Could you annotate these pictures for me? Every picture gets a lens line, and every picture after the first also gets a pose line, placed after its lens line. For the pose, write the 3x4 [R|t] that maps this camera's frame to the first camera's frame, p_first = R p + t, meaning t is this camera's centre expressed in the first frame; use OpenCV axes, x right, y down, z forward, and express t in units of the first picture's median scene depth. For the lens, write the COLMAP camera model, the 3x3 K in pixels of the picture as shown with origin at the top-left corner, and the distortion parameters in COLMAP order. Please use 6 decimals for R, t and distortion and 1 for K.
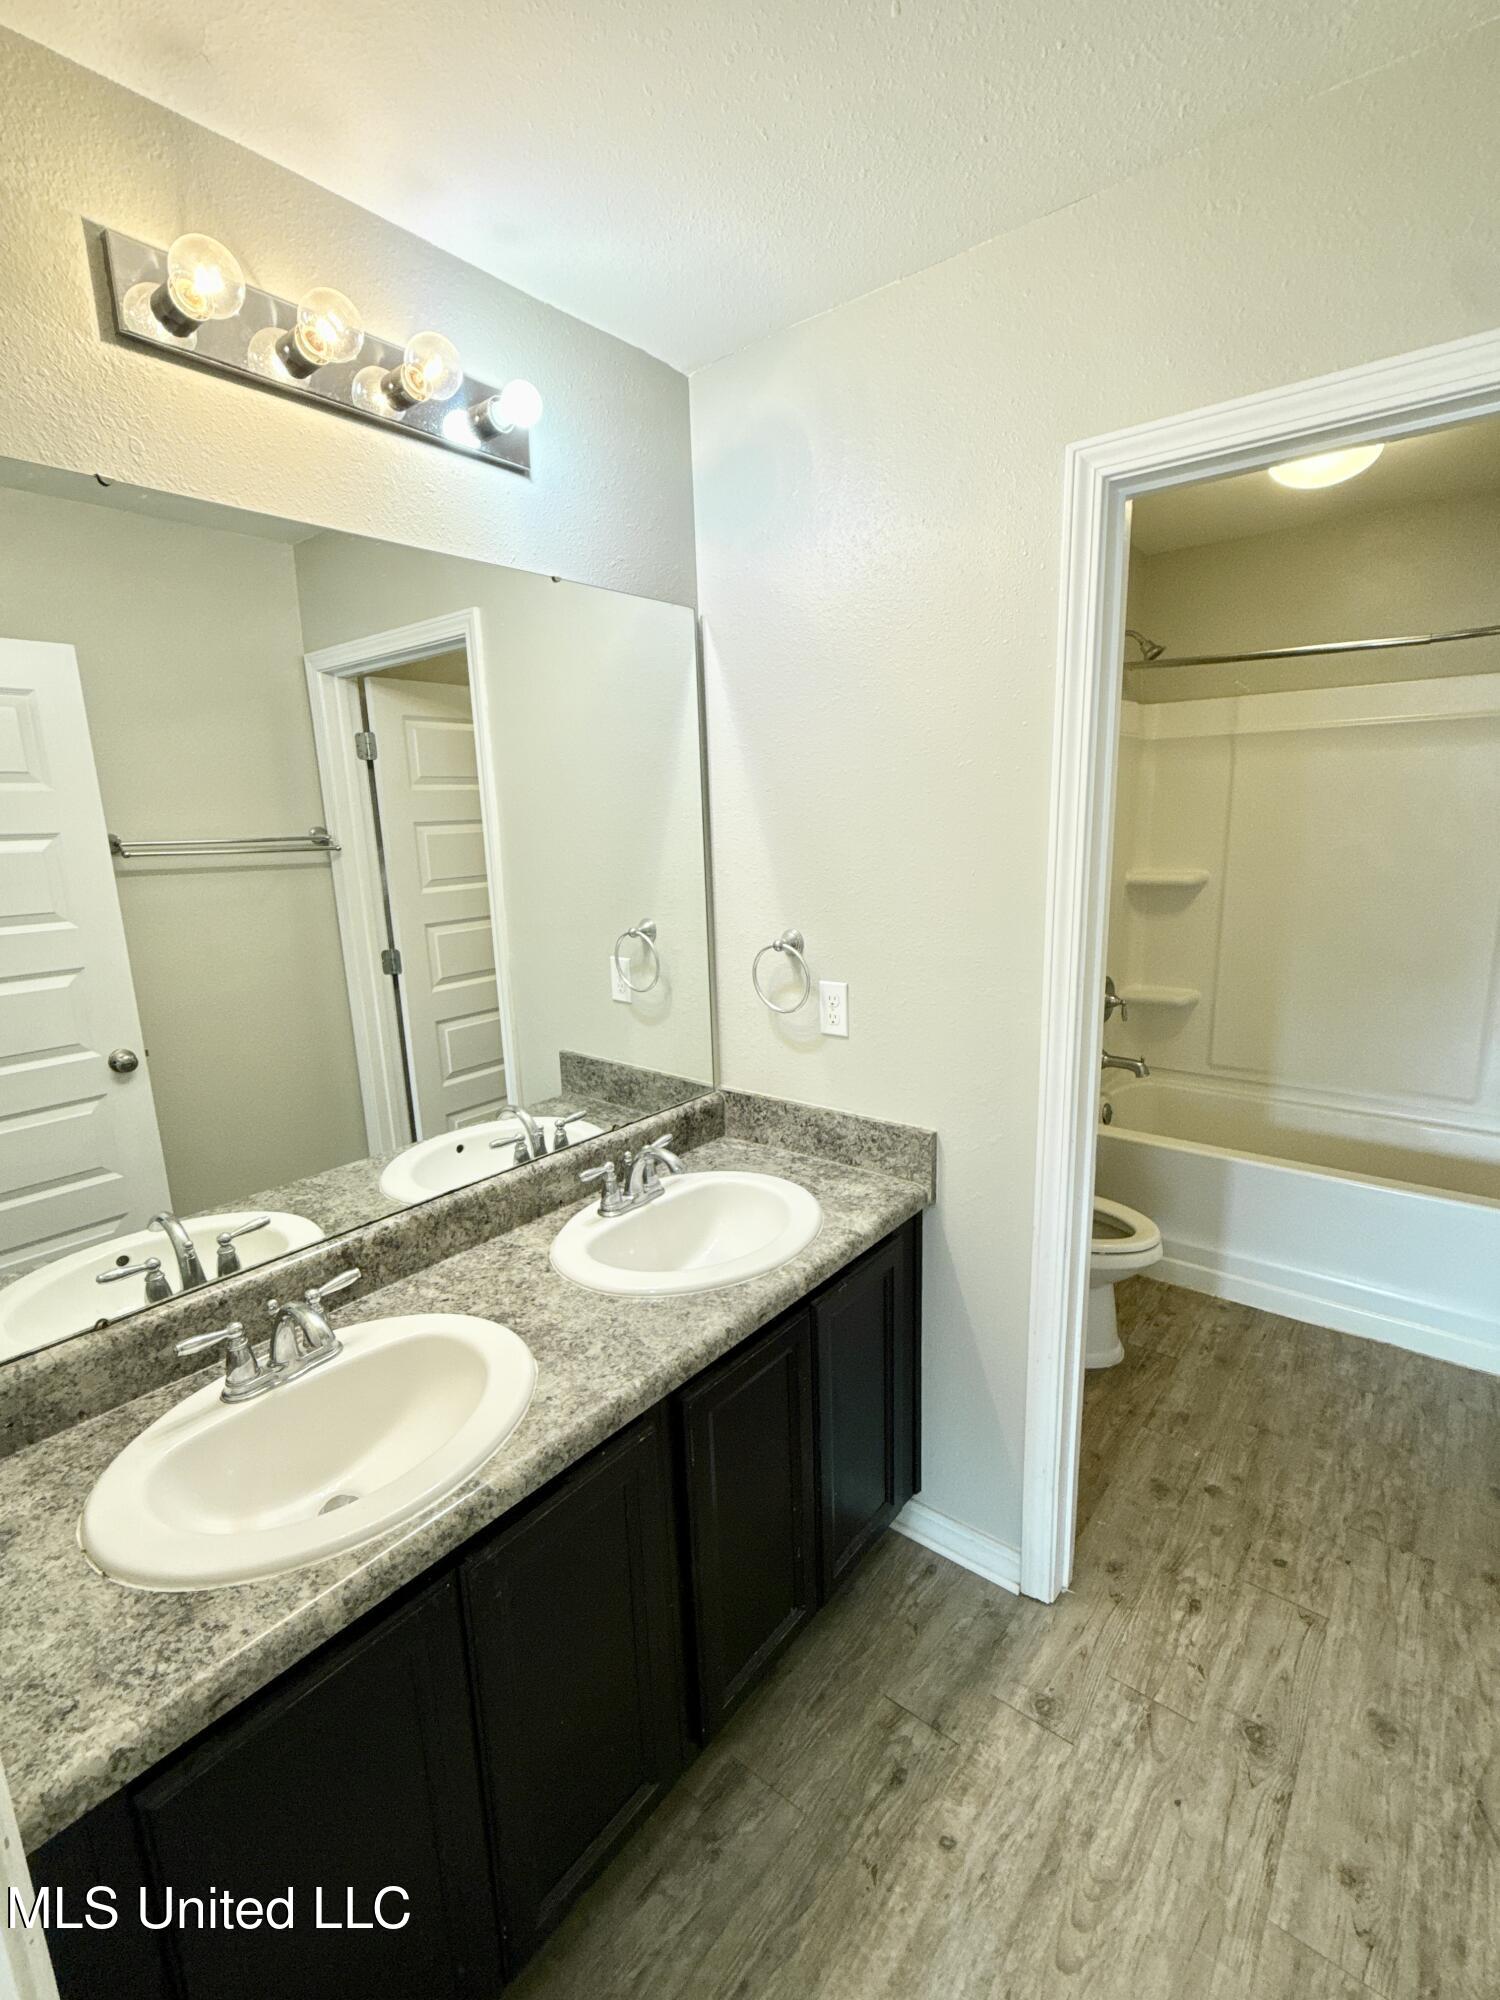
lens RADIAL K [[908.3, 0, 751.8], [0, 908.3, 1002.7], [0, 0, 1]] dist [0.002906, -0.001023]
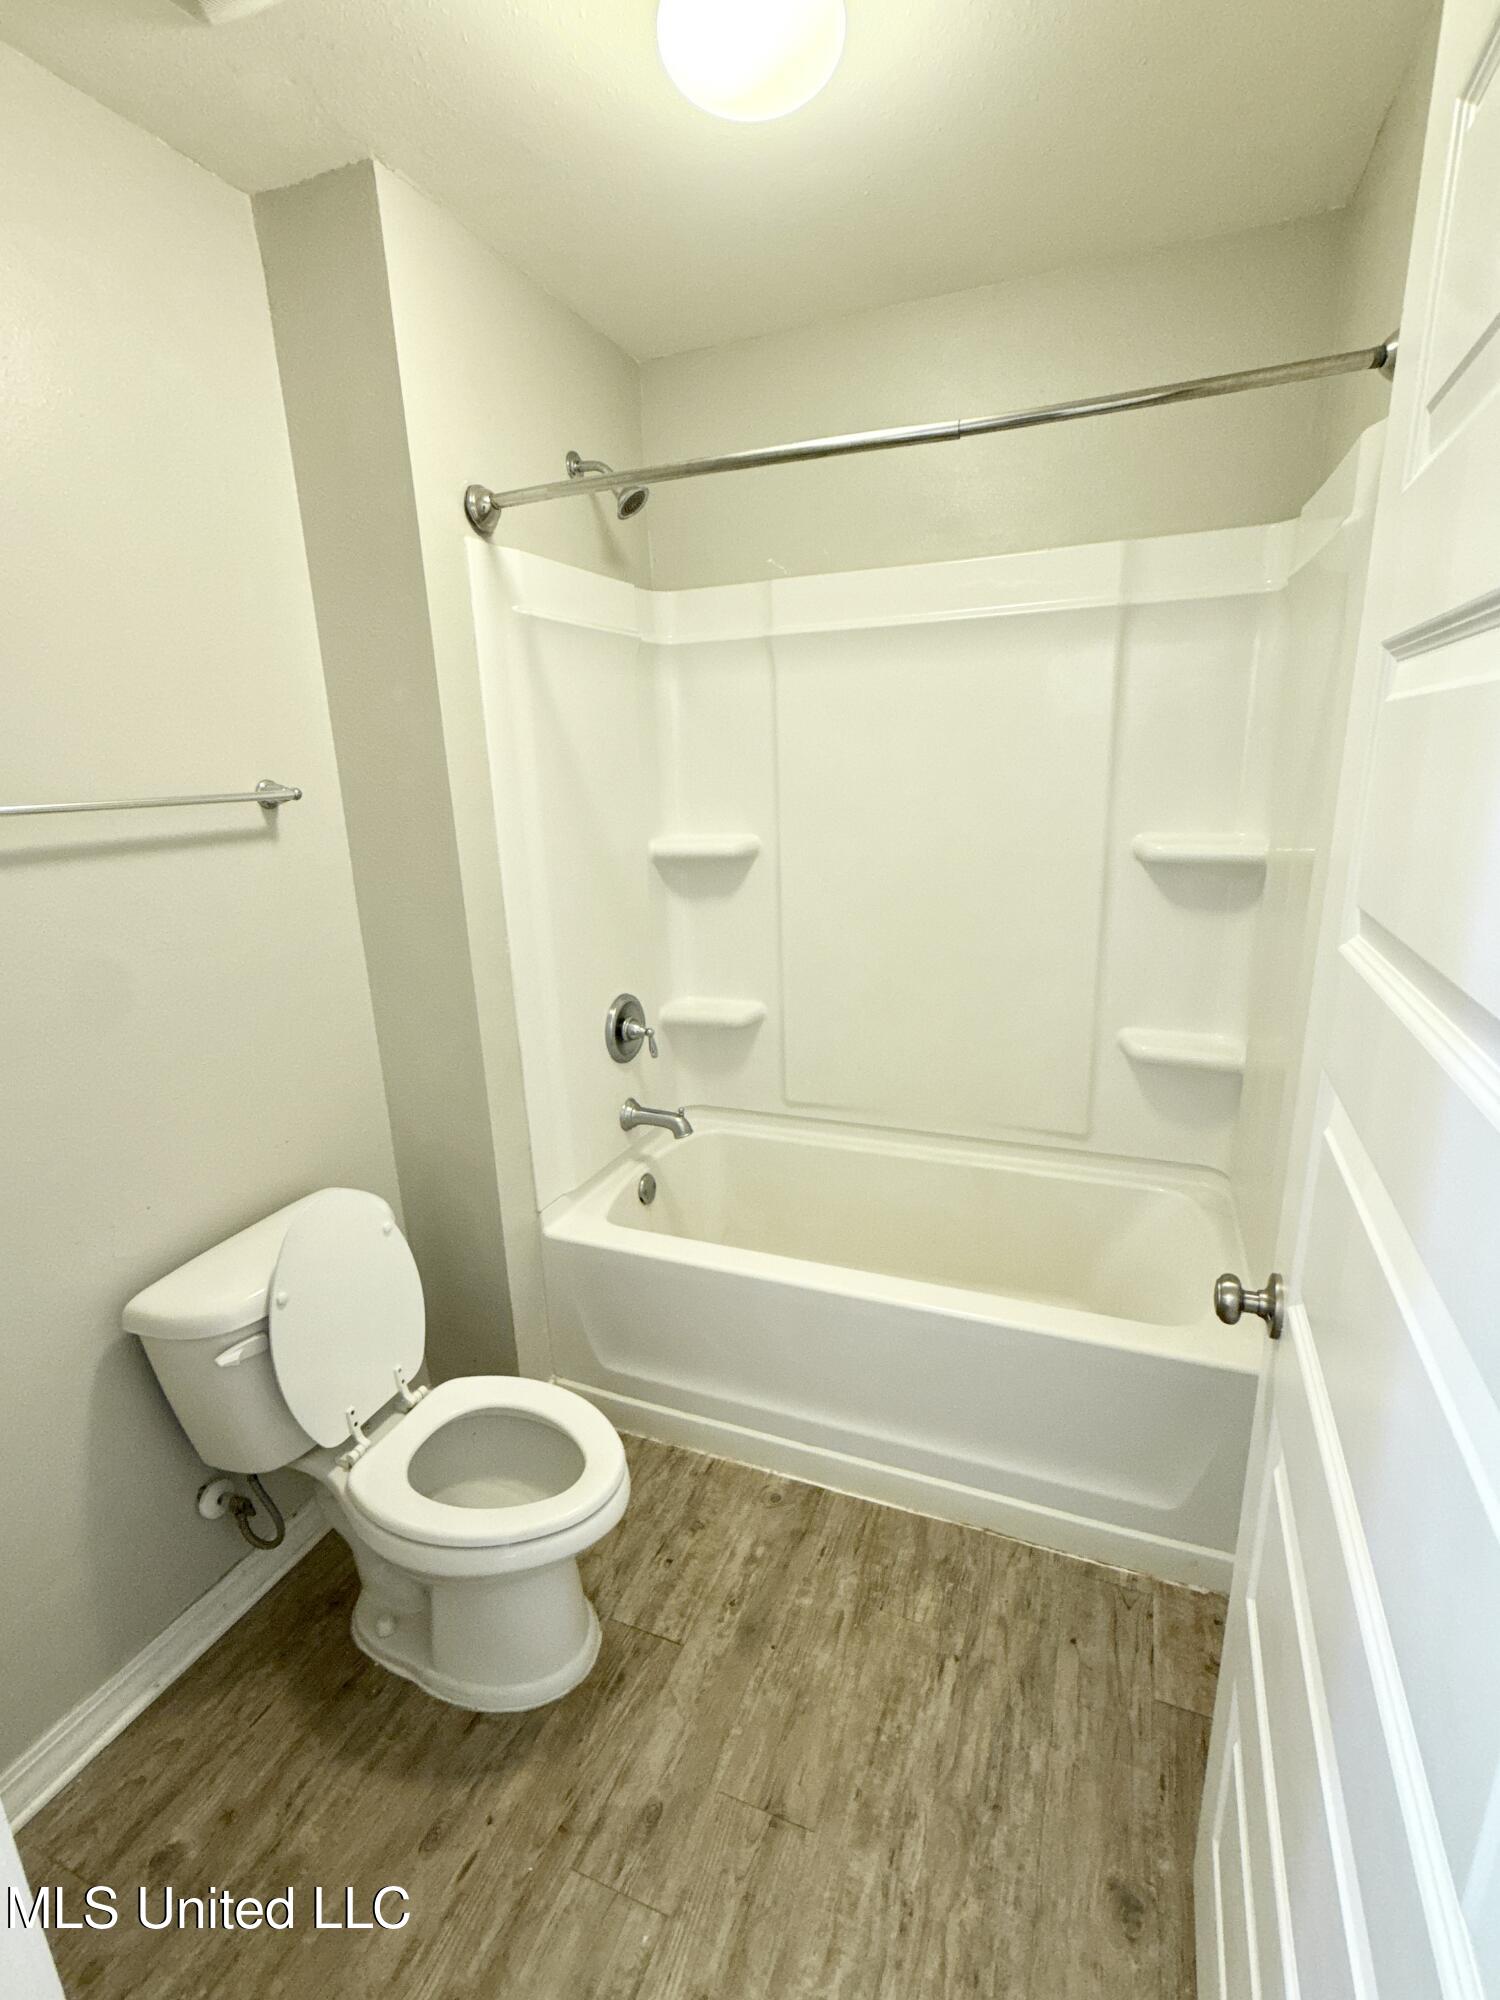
lens RADIAL K [[908.3, 0, 751.8], [0, 908.3, 1002.7], [0, 0, 1]] dist [0.002906, -0.001023]
pose [[0.957686, -0.075039, 0.277860, 0.345786], [0.063878, 0.996753, 0.049020, -0.060122], [-0.280637, -0.029197, 0.959370, 0.378607]]
